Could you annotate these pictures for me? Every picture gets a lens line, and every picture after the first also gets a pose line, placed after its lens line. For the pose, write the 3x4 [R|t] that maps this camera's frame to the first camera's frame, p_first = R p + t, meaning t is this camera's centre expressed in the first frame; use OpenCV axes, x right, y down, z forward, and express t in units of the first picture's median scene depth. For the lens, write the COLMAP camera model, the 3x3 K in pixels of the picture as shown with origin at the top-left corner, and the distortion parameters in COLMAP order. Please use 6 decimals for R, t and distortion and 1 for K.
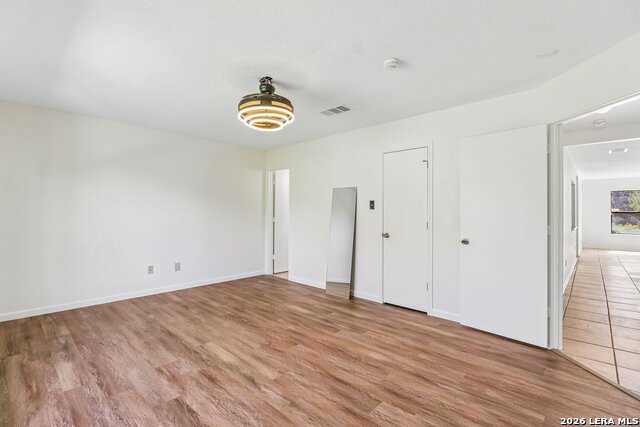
lens RADIAL K [[295.5, 0, 316.1], [0, 295.5, 213.1], [0, 0, 1]] dist [0.006248, -0.008064]
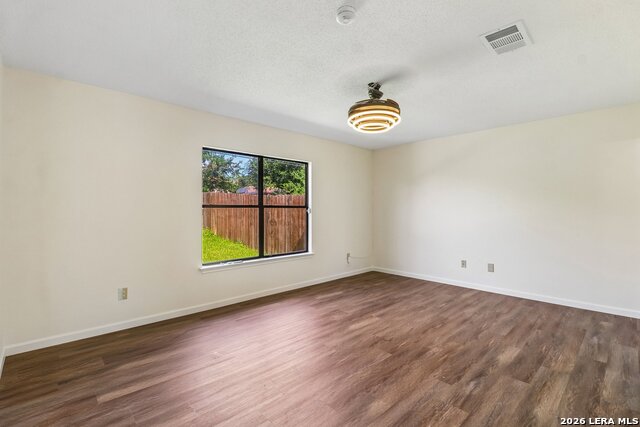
lens RADIAL K [[295.5, 0, 317.1], [0, 295.5, 213.3], [0, 0, 1]] dist [0.006248, -0.008064]
pose [[-0.058661, 0.005966, -0.998260, 0.790415], [-0.006492, 0.999959, 0.006357, 0.003567], [0.998257, 0.006854, -0.058620, 0.752095]]
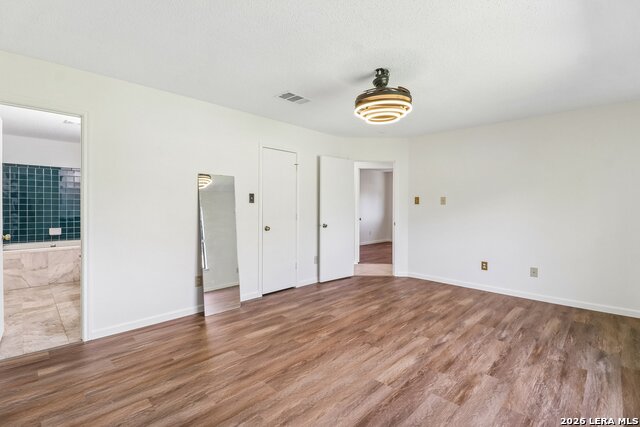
lens RADIAL K [[295.5, 0, 316.1], [0, 295.5, 210.5], [0, 0, 1]] dist [0.006248, -0.008064]
pose [[0.026979, -0.021203, 0.999411, -1.026204], [0.000991, 0.999775, 0.021184, -0.011065], [-0.999636, 0.000419, 0.026994, 1.048848]]
